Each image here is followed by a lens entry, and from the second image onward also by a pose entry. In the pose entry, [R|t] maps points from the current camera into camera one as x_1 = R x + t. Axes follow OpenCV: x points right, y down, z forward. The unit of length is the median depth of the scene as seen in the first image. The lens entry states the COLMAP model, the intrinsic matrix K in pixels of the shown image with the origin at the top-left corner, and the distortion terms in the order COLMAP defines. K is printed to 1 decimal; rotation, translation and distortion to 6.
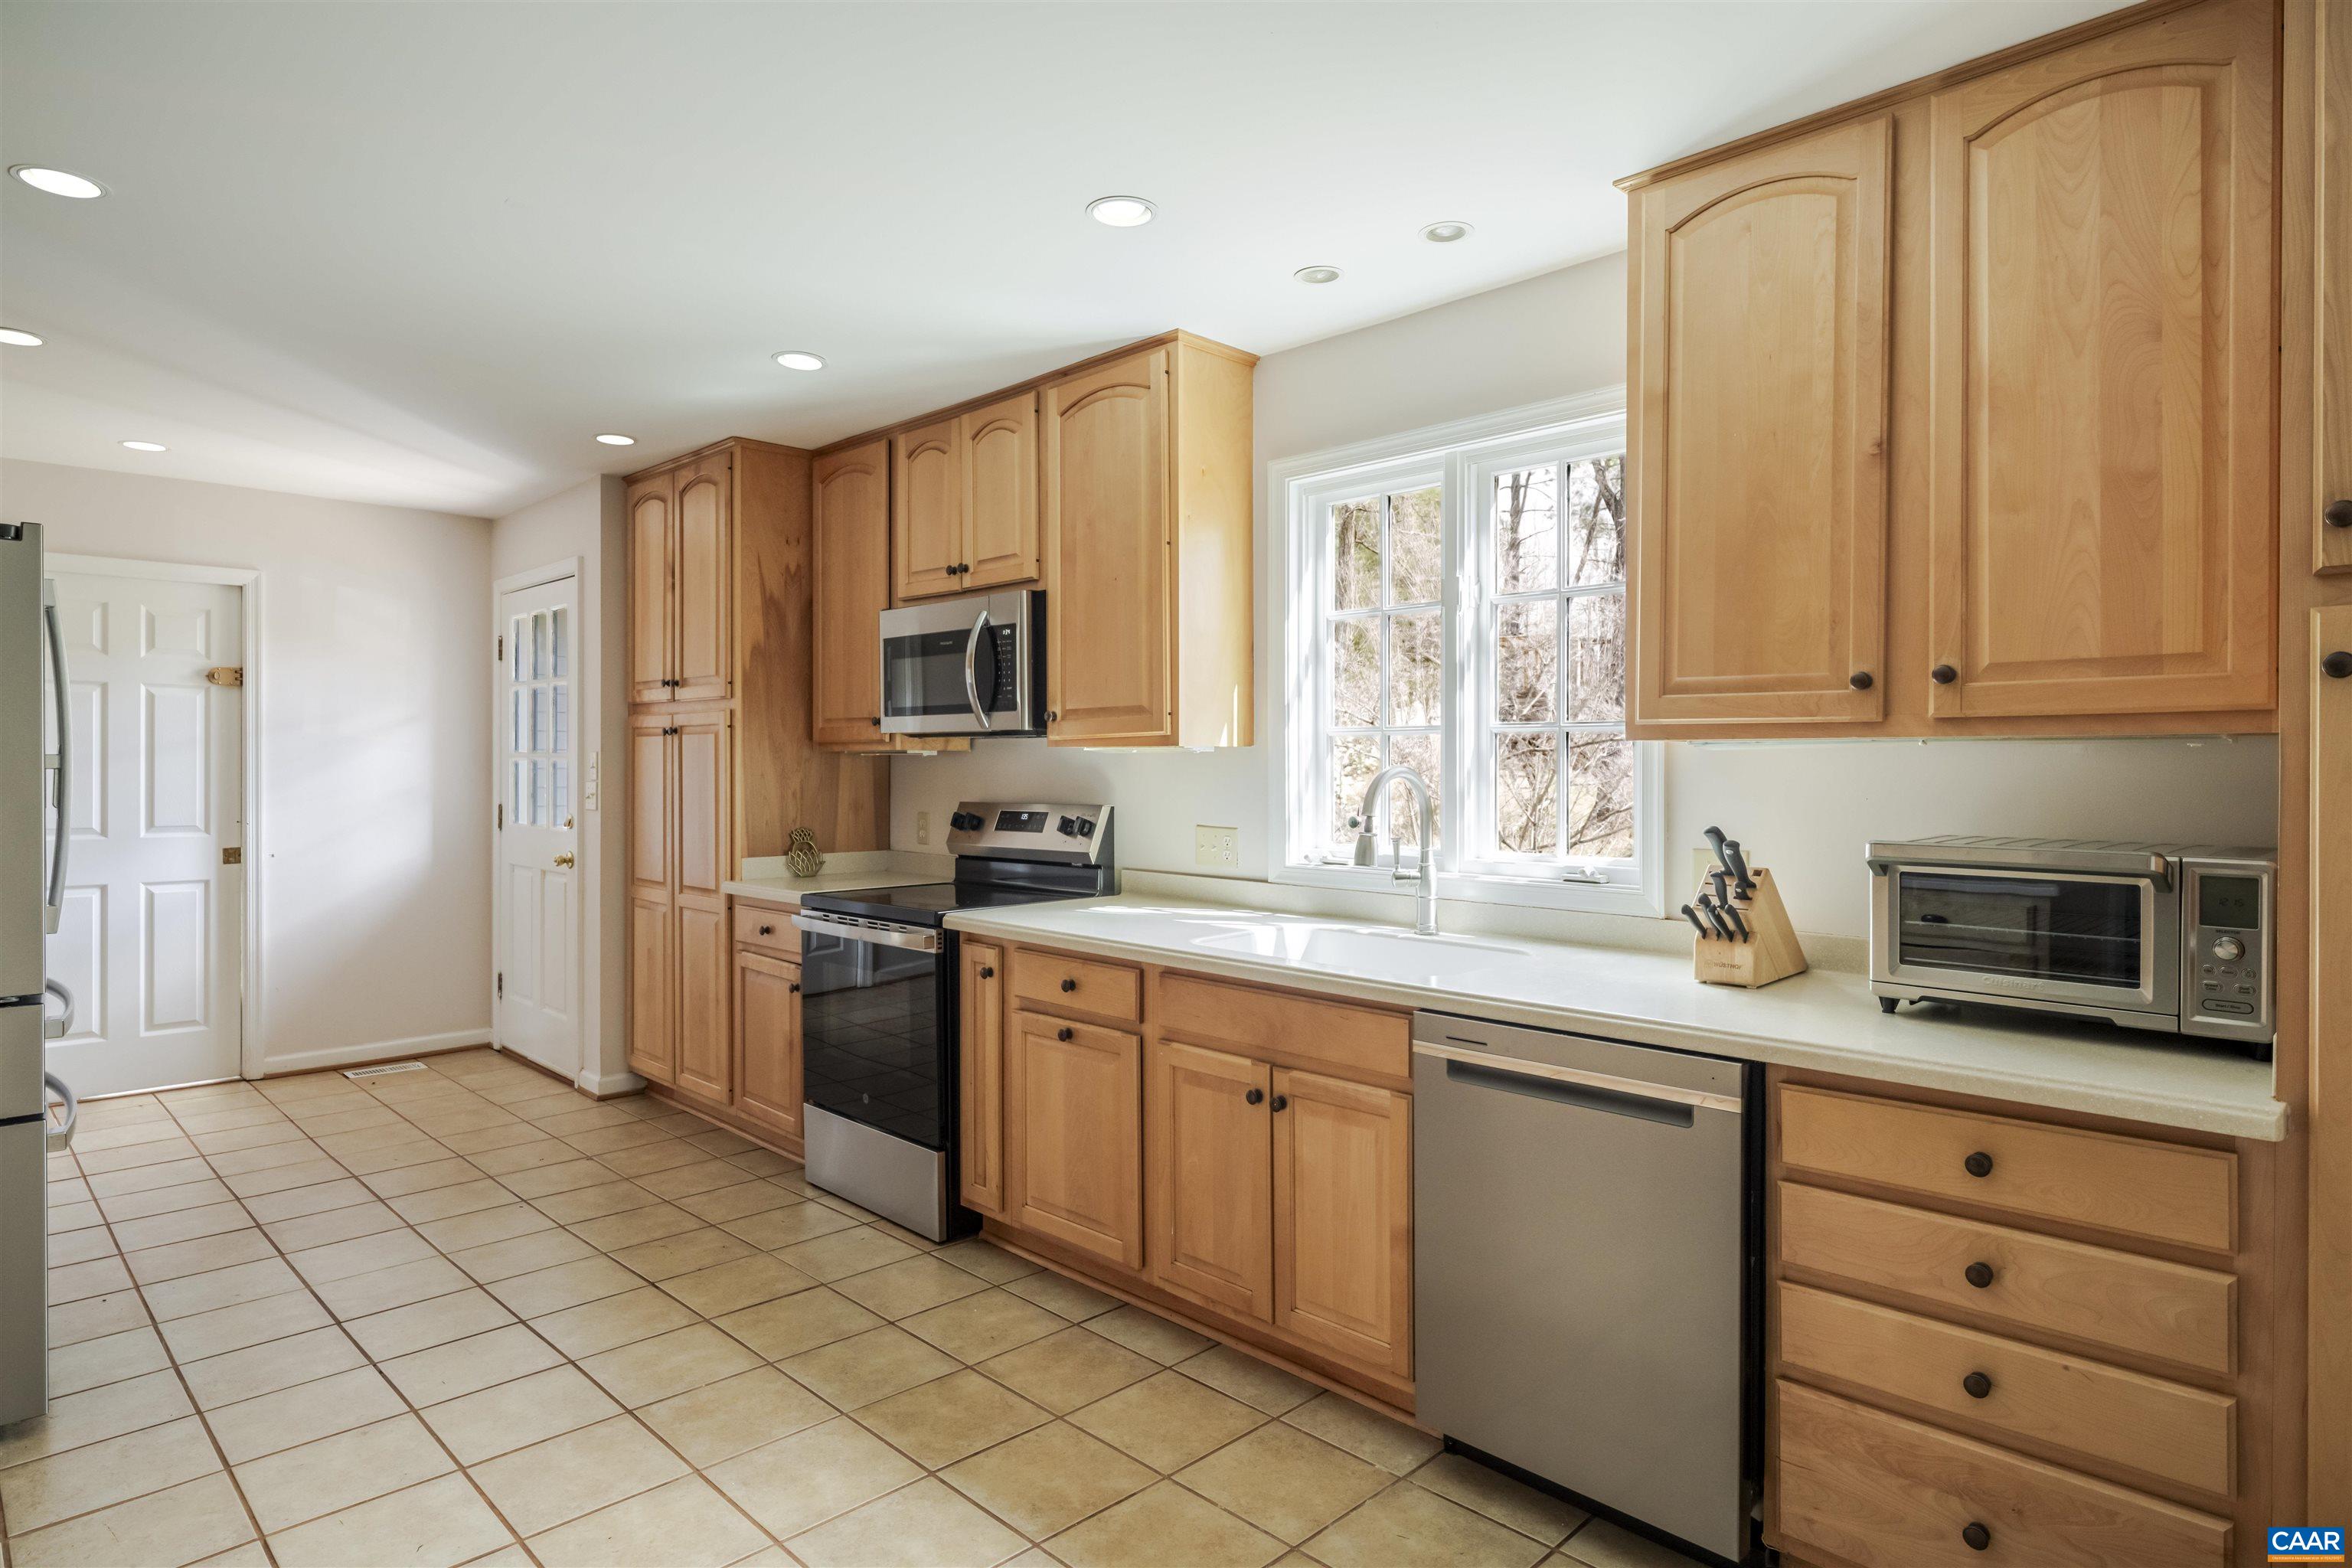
lens RADIAL K [[1297.0, 0, 1174.5], [0, 1297.0, 777.9], [0, 0, 1]] dist [0.000167, -0.001184]
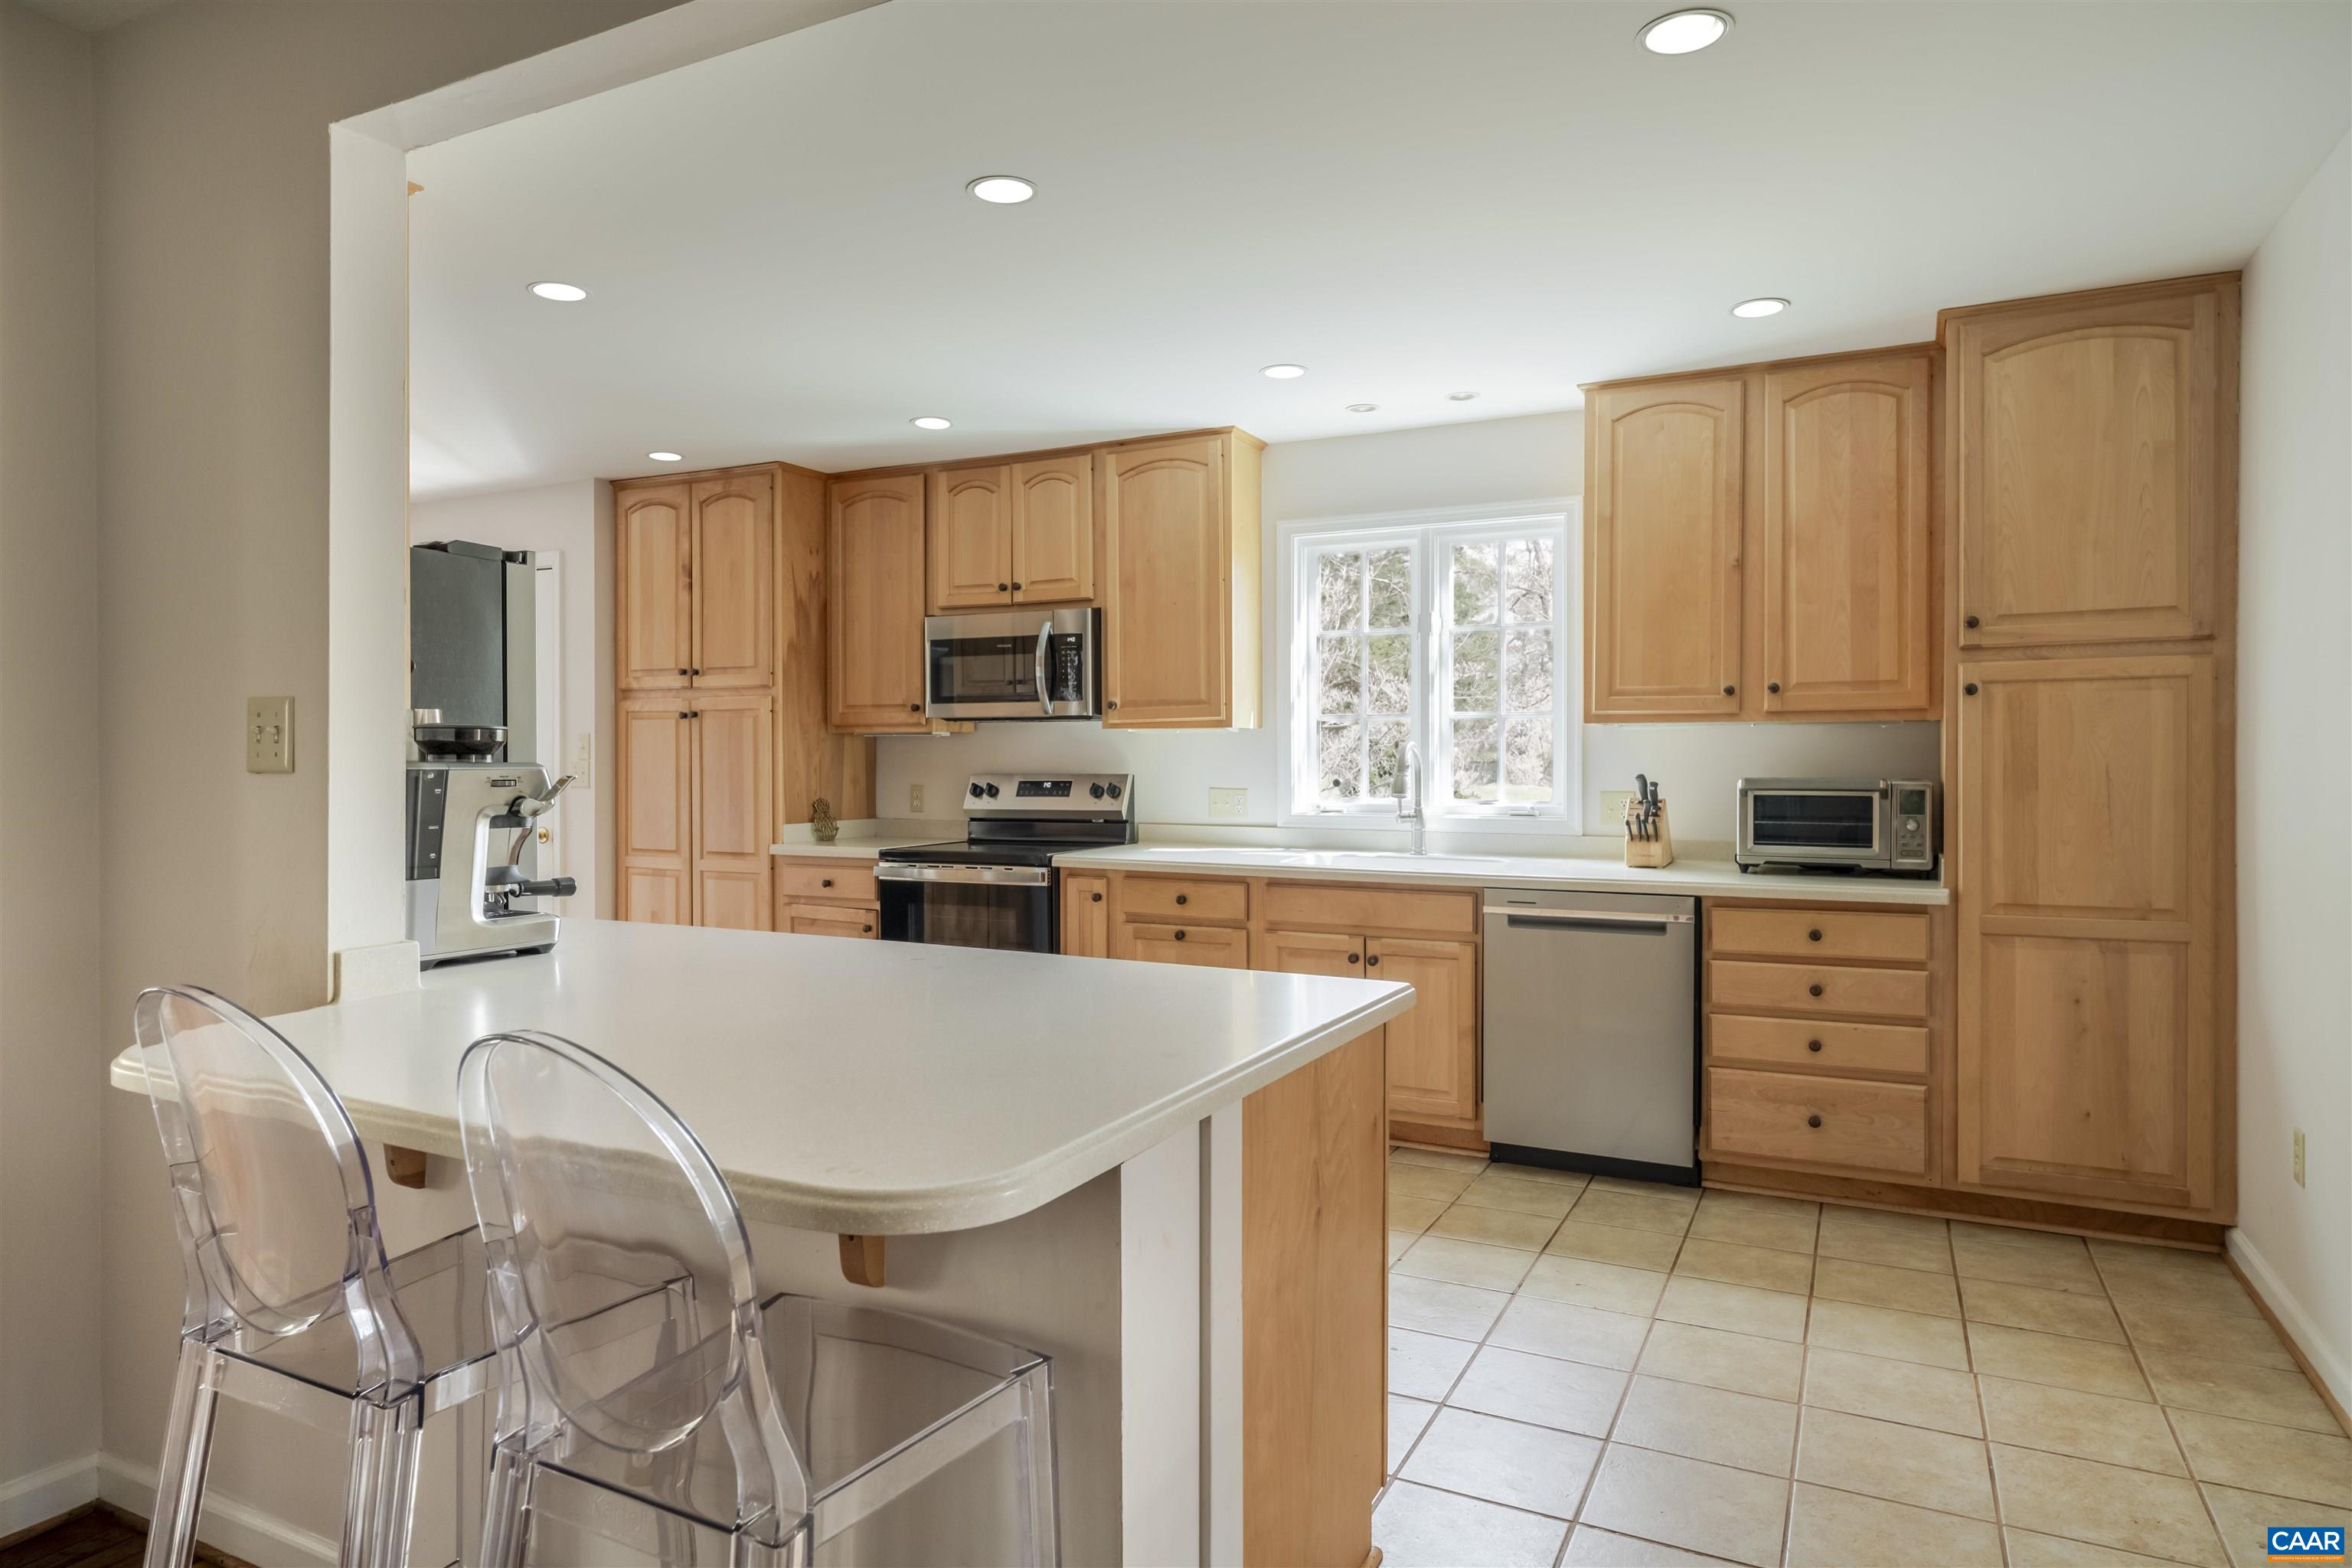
lens RADIAL K [[1376.5, 0, 1173.6], [0, 1376.5, 774.8], [0, 0, 1]] dist [0.001333, 0.000890]
pose [[0.951764, -0.008223, 0.306720, -0.512327], [0.006742, 0.999960, 0.005886, 0.016751], [-0.306756, -0.003534, 0.951782, -0.378265]]
